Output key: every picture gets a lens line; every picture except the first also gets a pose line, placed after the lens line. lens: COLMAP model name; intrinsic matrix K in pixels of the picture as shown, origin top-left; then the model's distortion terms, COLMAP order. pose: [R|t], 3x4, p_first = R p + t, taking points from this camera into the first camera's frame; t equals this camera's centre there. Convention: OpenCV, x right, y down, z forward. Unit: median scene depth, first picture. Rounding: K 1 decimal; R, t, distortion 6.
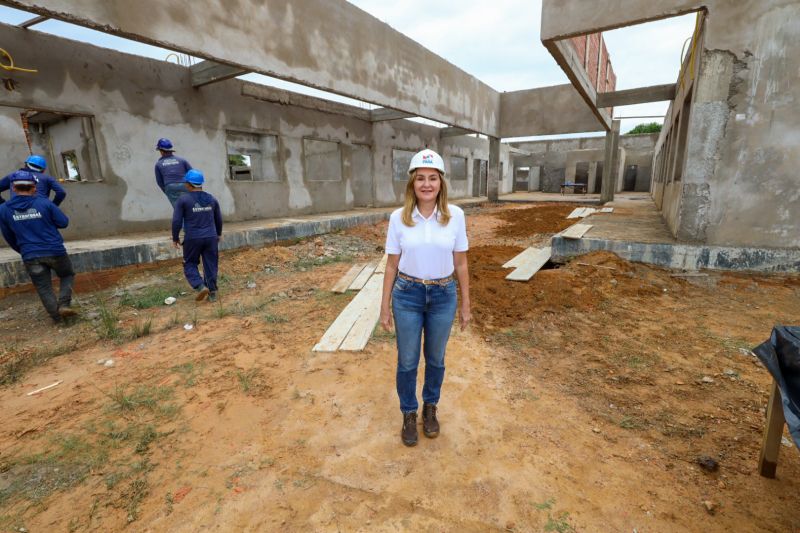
lens RADIAL K [[369.6, 0, 400.0], [0, 369.6, 266.5], [0, 0, 1]] dist [-0.043522, 0.014351]
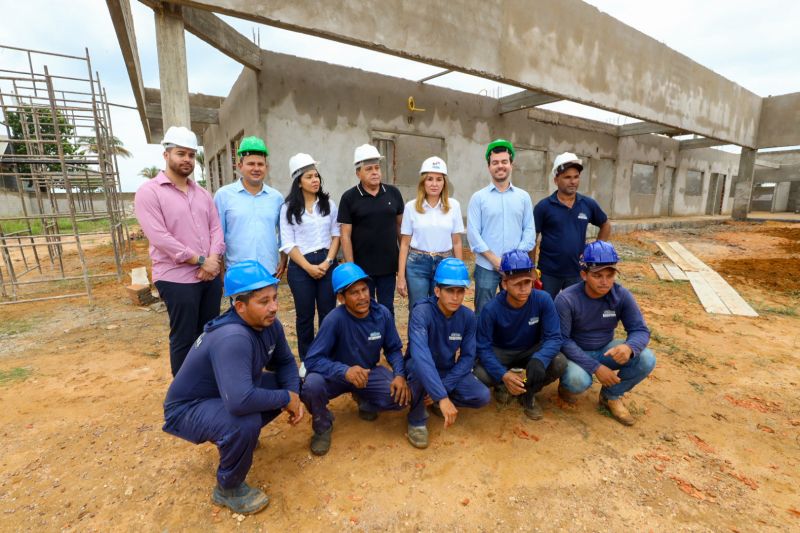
lens RADIAL K [[368.6, 0, 398.7], [0, 368.6, 264.7], [0, 0, 1]] dist [-0.043559, 0.013962]
pose [[0.909917, 0.087913, -0.405367, -0.235431], [-0.106645, 0.994012, -0.023810, 0.067331], [0.400847, 0.064895, 0.913844, -0.193384]]
